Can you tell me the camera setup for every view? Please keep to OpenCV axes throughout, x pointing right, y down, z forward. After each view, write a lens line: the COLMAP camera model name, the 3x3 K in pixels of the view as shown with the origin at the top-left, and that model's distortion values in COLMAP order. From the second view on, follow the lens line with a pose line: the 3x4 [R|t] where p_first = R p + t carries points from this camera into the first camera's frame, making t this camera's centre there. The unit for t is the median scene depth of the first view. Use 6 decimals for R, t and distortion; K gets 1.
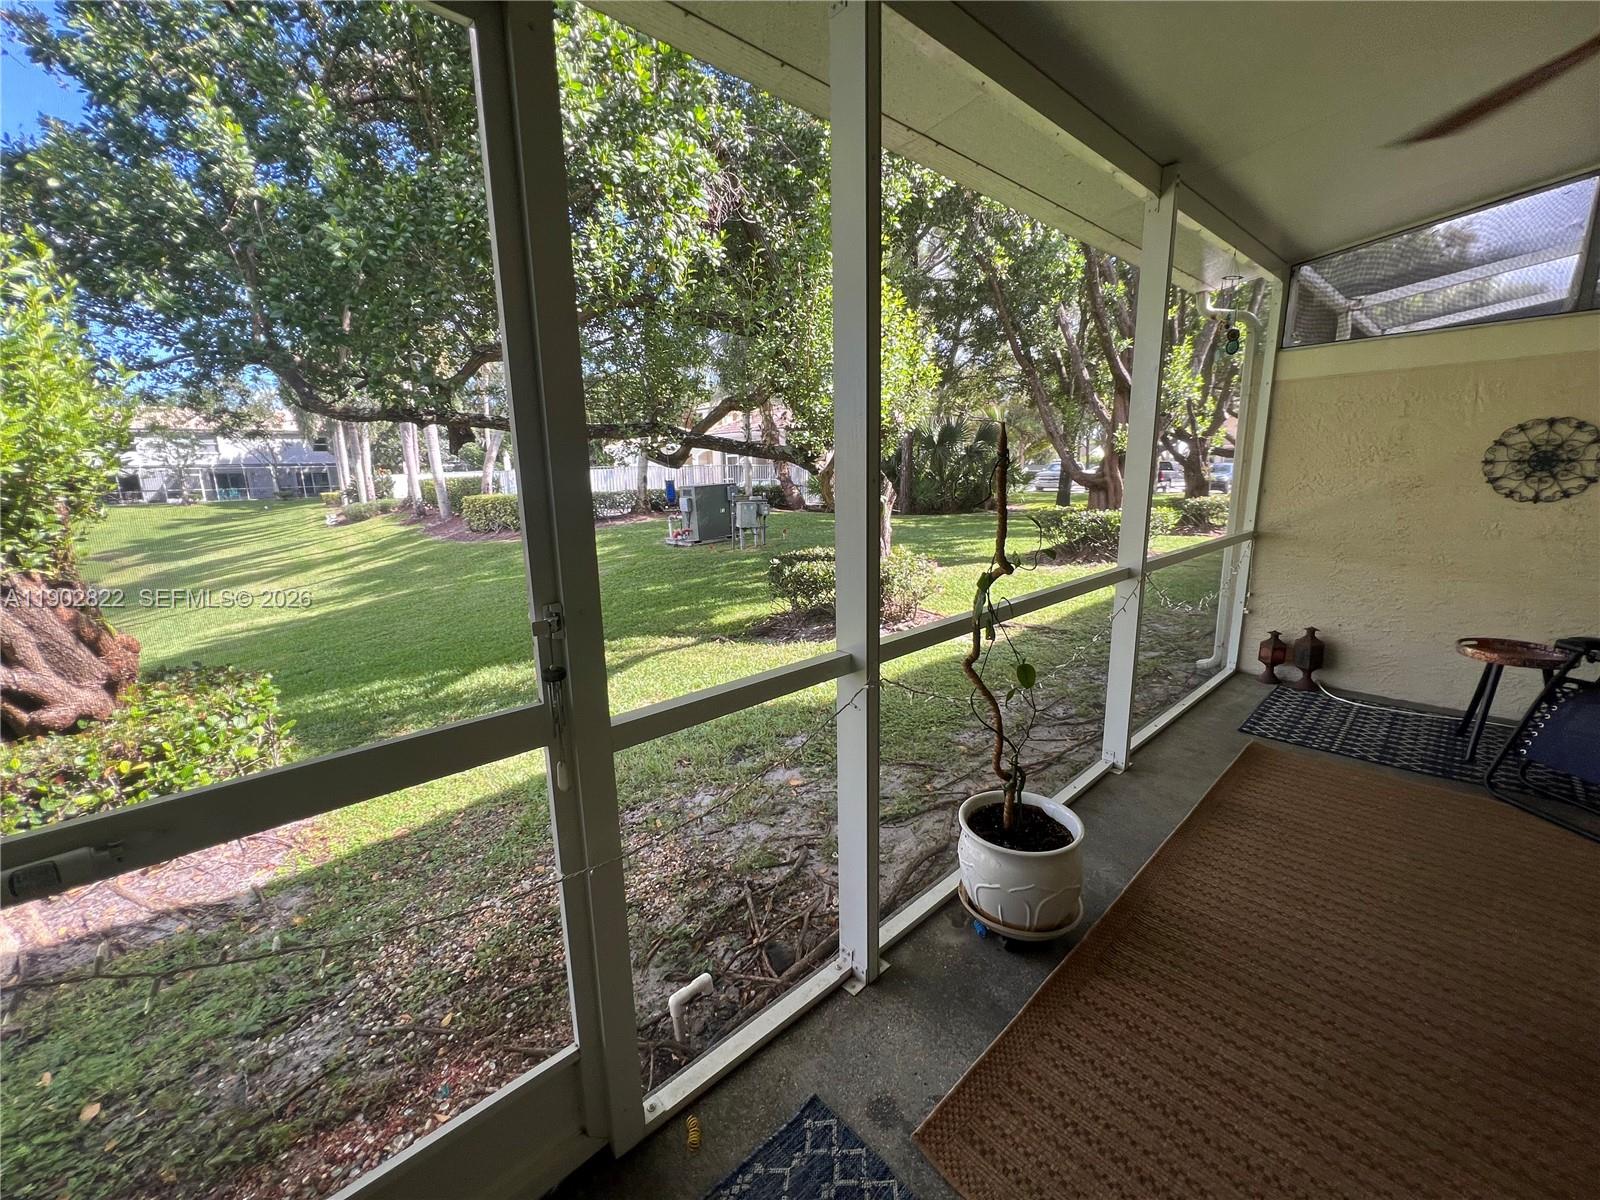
lens RADIAL K [[644.9, 0, 803.9], [0, 644.9, 583.6], [0, 0, 1]] dist [-0.000379, -0.000009]
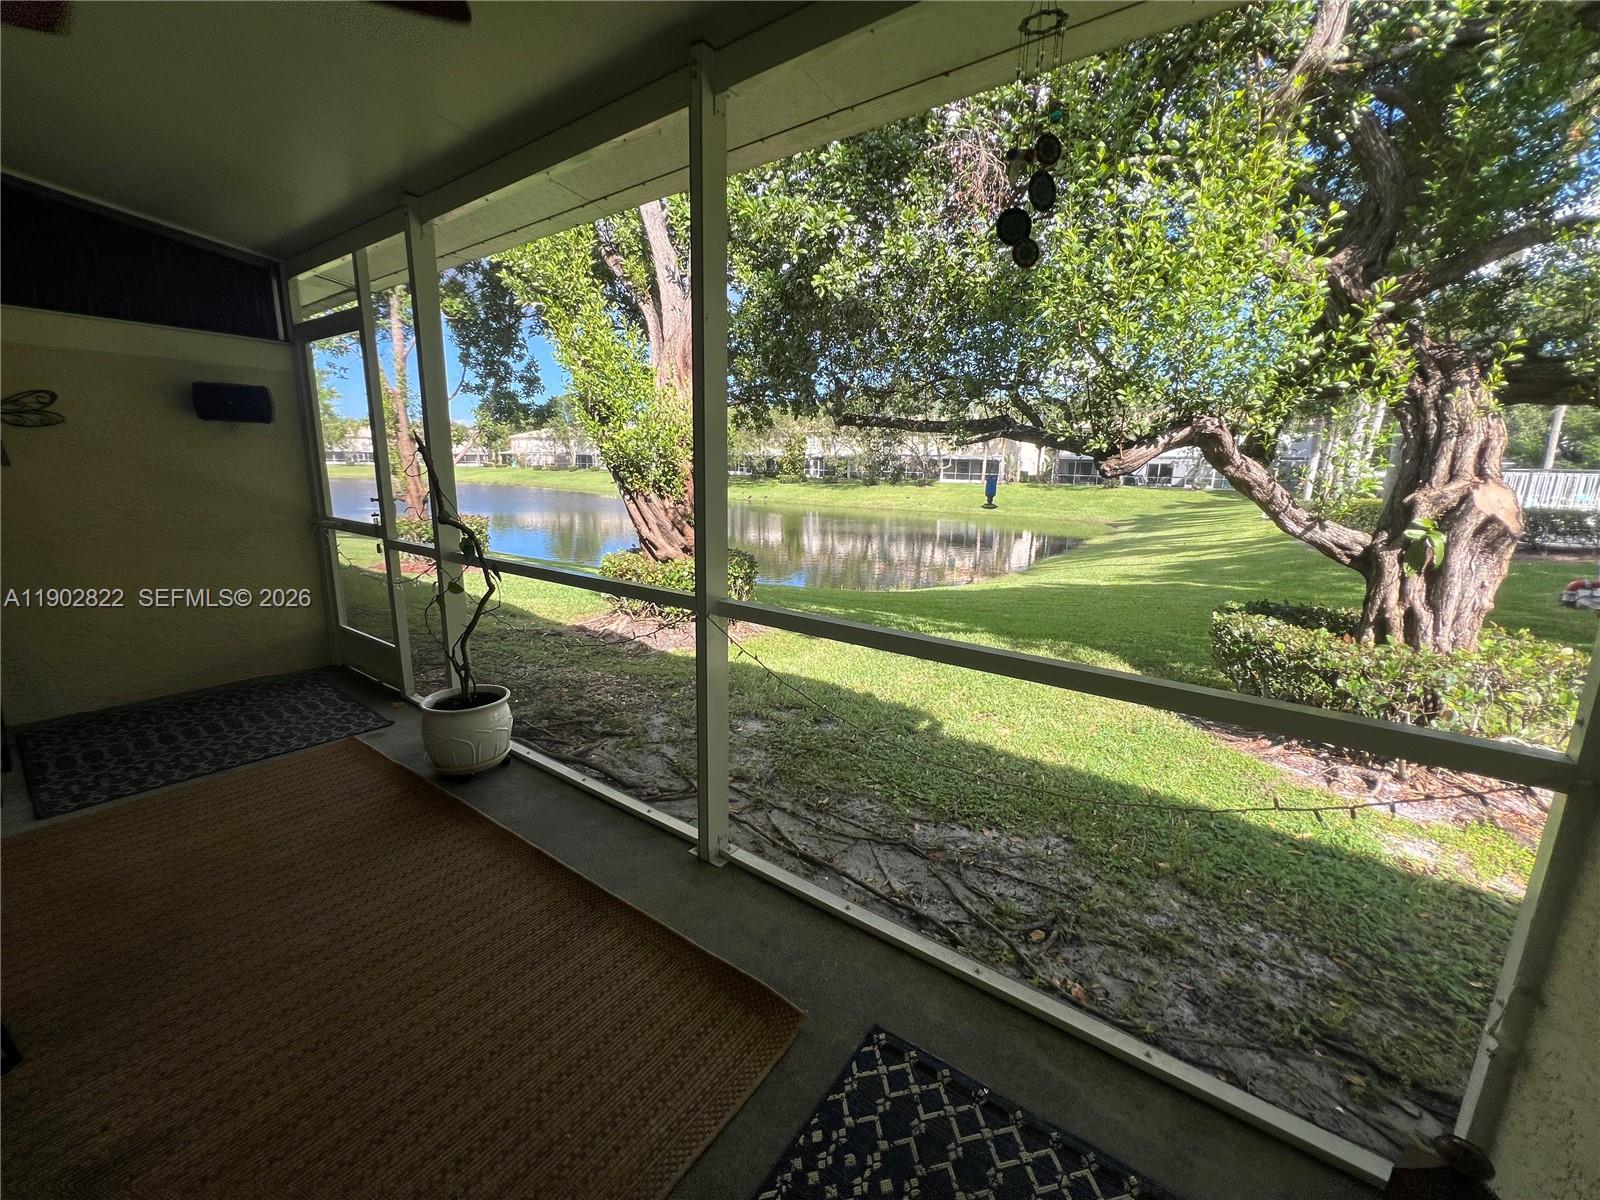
lens RADIAL K [[644.9, 0, 799.3], [0, 644.9, 601.7], [0, 0, 1]] dist [-0.000379, -0.000009]
pose [[0.188460, 0.231379, -0.954435, 0.594310], [-0.196724, 0.961047, 0.194137, -0.091140], [0.962176, 0.151173, 0.226637, 0.445180]]
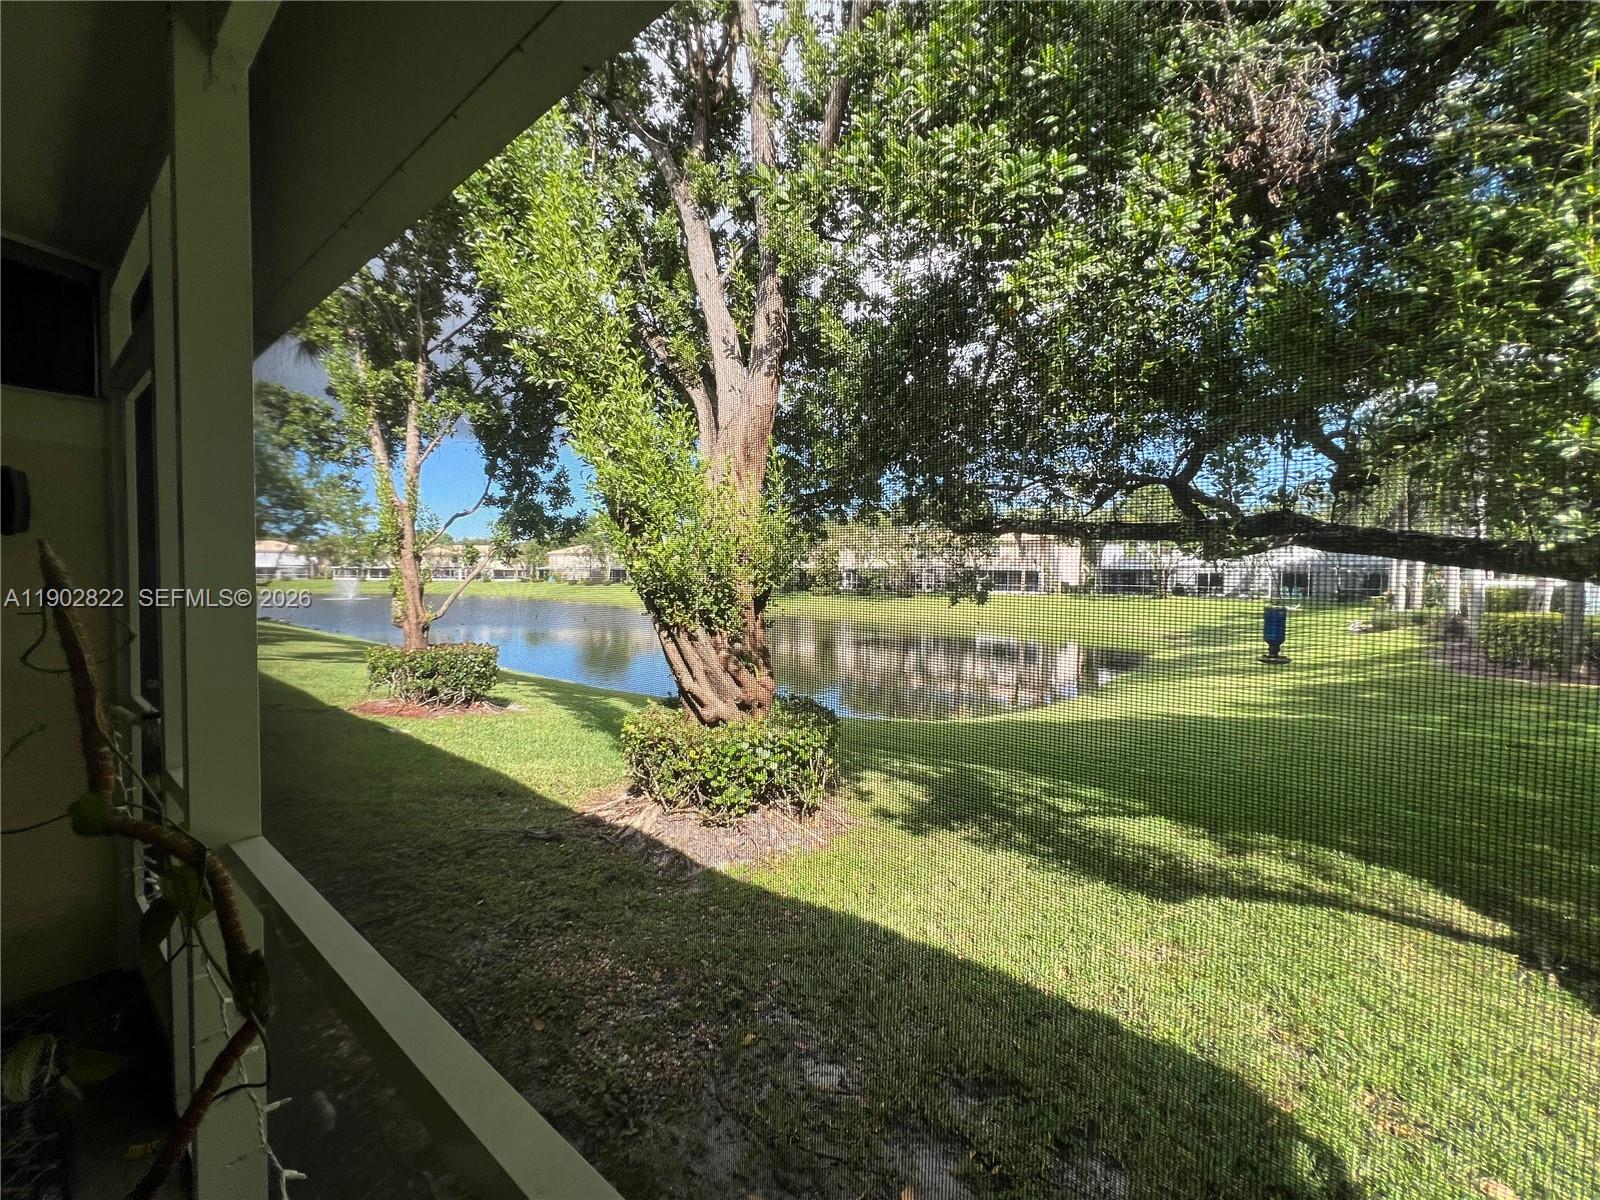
lens RADIAL K [[642.0, 0, 795.2], [0, 642.0, 605.2], [0, 0, 1]] dist [-0.001568, 0.000030]
pose [[0.141079, 0.070770, -0.987466, 0.247476], [-0.187855, 0.981234, 0.043485, -0.089442], [0.972012, 0.179365, 0.151726, 0.415830]]
